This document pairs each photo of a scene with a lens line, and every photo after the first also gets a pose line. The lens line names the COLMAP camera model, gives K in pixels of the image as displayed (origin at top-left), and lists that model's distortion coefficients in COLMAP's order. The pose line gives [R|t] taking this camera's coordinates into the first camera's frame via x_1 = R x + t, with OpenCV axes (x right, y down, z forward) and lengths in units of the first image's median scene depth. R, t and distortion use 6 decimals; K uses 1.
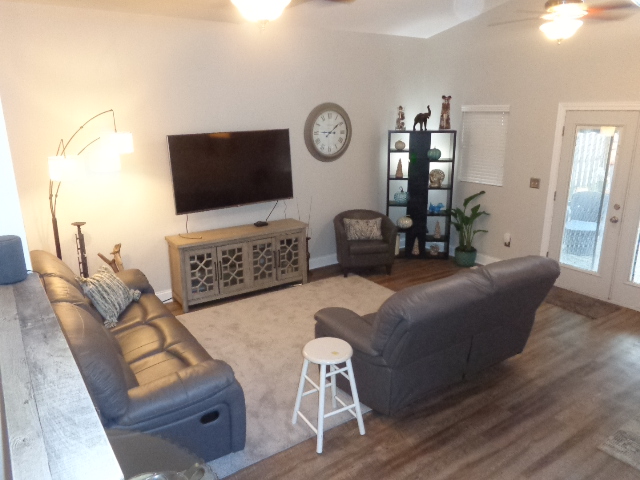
lens RADIAL K [[480.2, 0, 319.6], [0, 480.2, 236.4], [0, 0, 1]] dist [-0.004920, 0.008545]
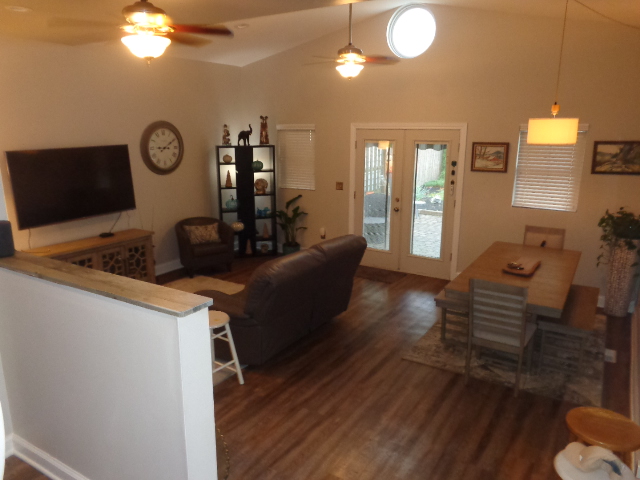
lens RADIAL K [[480.2, 0, 322.2], [0, 480.2, 235.3], [0, 0, 1]] dist [-0.004920, 0.008545]
pose [[0.917808, -0.080077, 0.388864, -0.101826], [0.094998, 0.995291, -0.019261, 0.041481], [-0.385491, 0.054619, 0.921094, -0.149327]]
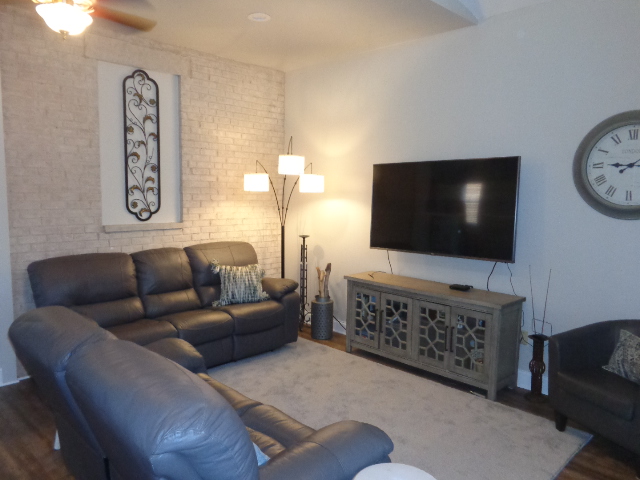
lens RADIAL K [[480.2, 0, 319.4], [0, 480.2, 239.3], [0, 0, 1]] dist [-0.004920, 0.008545]
pose [[0.198601, 0.117852, -0.972969, 0.549495], [-0.273231, 0.960043, 0.060515, -0.084468], [0.941224, 0.253827, 0.222866, 0.654182]]
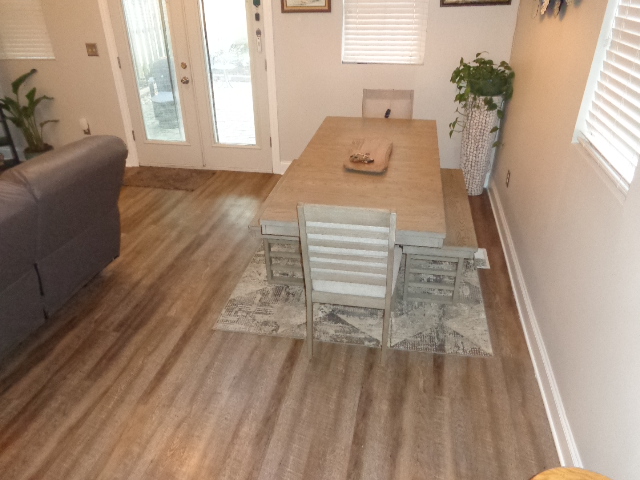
lens RADIAL K [[480.2, 0, 322.0], [0, 480.2, 241.2], [0, 0, 1]] dist [-0.004920, 0.008545]
pose [[0.713239, -0.344625, 0.610347, 0.124580], [0.192419, 0.933594, 0.302287, 0.024231], [-0.673992, -0.098161, 0.732188, 0.109747]]
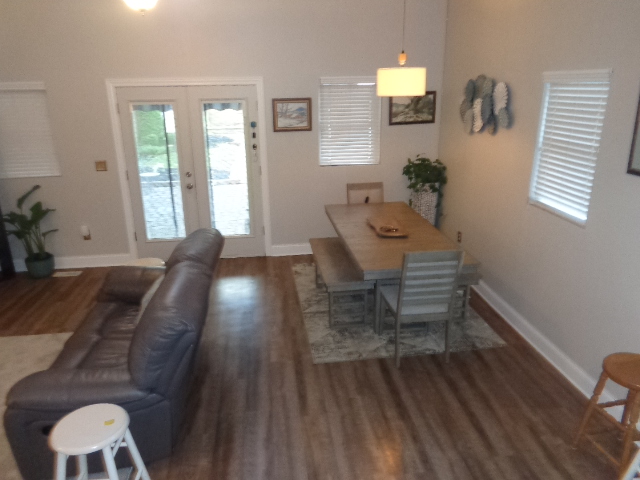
lens RADIAL K [[480.2, 0, 320.6], [0, 480.2, 239.2], [0, 0, 1]] dist [-0.004920, 0.008545]
pose [[0.467102, -0.276121, 0.839984, -0.194207], [0.242599, 0.953554, 0.178549, -0.040588], [-0.850271, 0.120379, 0.512394, 0.182635]]
